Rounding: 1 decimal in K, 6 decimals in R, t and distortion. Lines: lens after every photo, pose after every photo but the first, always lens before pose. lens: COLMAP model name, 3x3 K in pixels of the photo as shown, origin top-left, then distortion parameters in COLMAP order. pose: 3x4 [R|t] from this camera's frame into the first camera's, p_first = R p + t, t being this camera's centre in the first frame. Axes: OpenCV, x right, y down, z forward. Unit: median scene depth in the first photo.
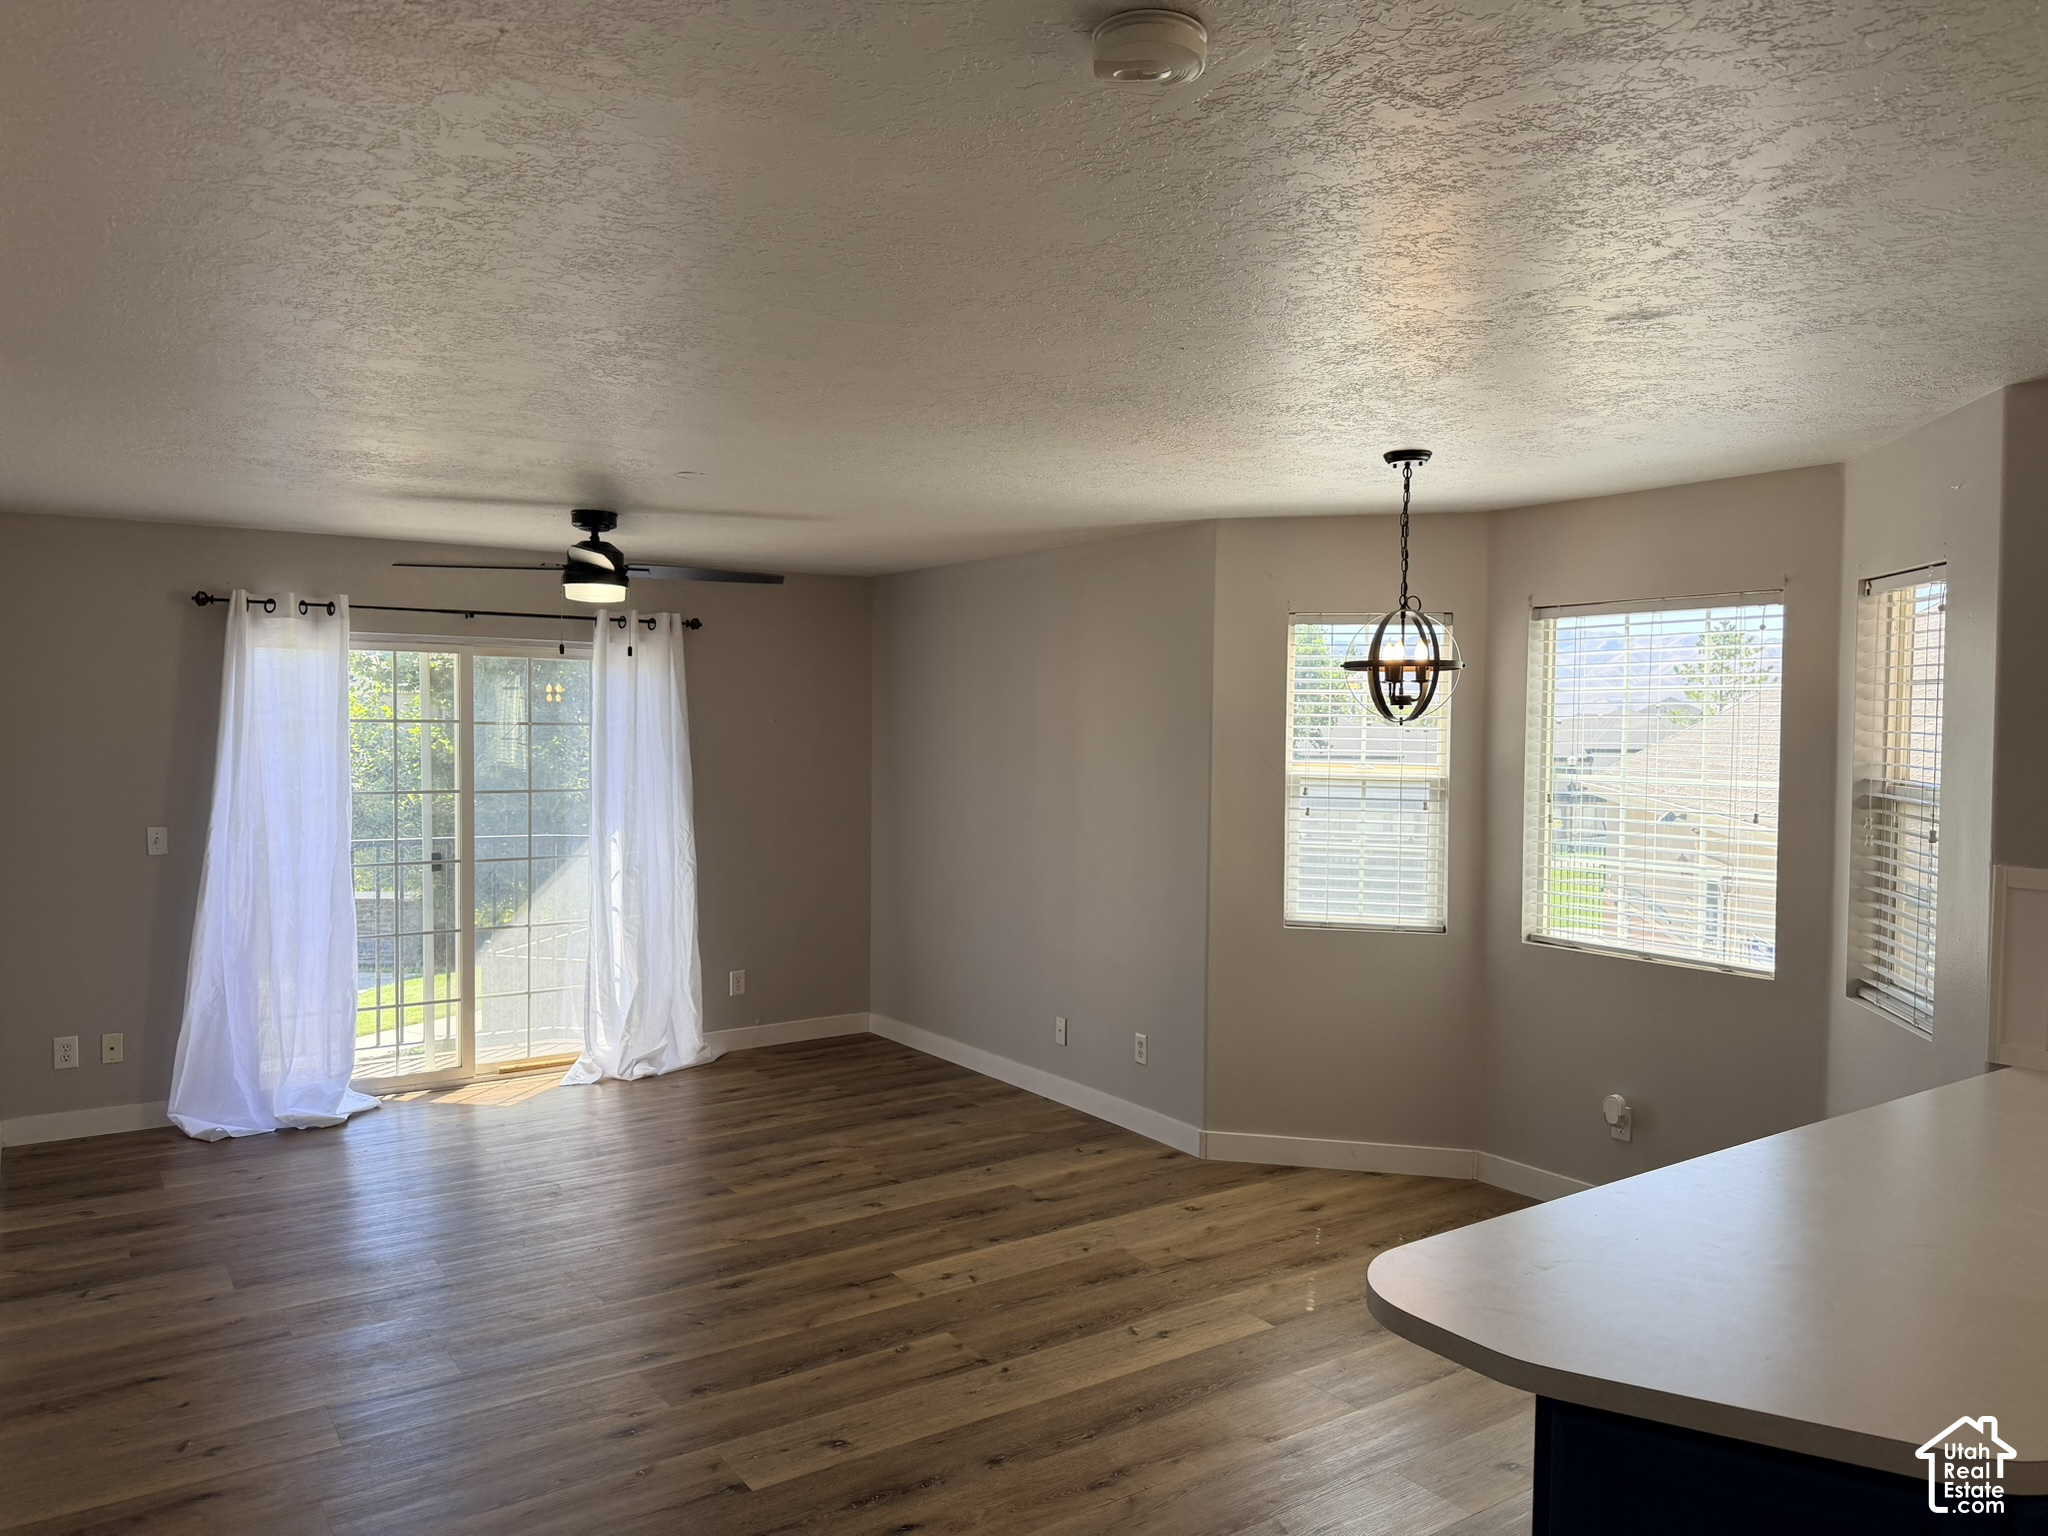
lens RADIAL K [[1429.0, 0, 1031.2], [0, 1429.0, 775.1], [0, 0, 1]] dist [0.166313, -0.287664]
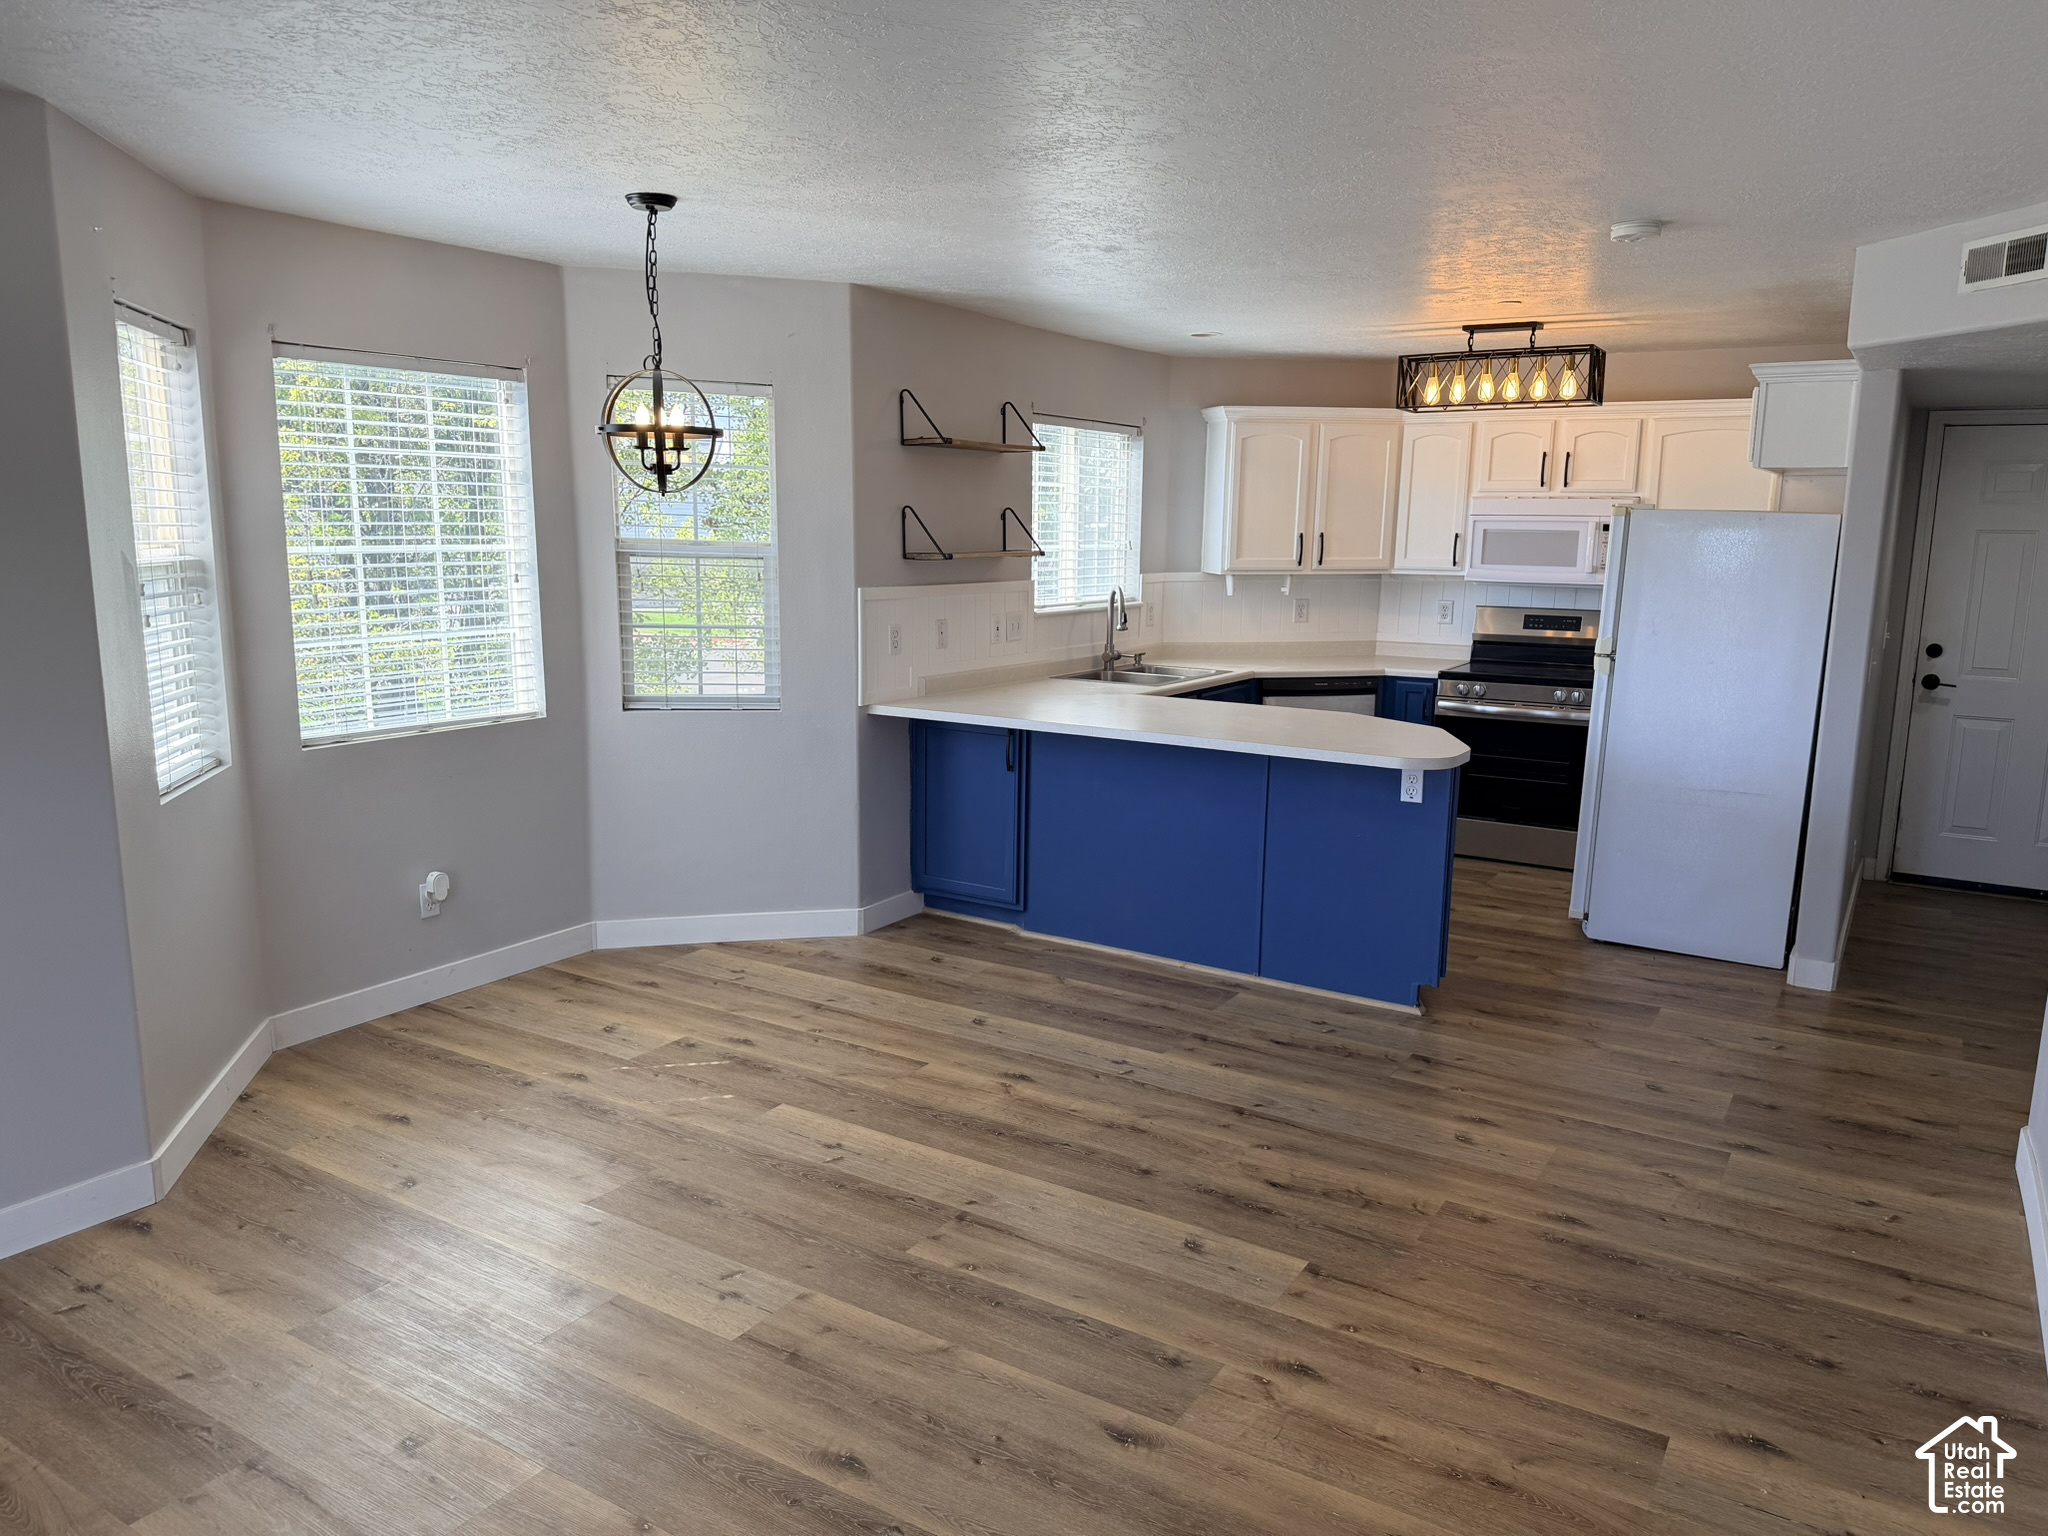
lens RADIAL K [[1429.0, 0, 1031.2], [0, 1429.0, 775.1], [0, 0, 1]] dist [0.166313, -0.287664]
pose [[-0.399354, -0.175595, 0.899824, -0.568929], [0.012937, 0.980310, 0.197043, -0.030508], [-0.916706, 0.090330, -0.389218, 0.901744]]
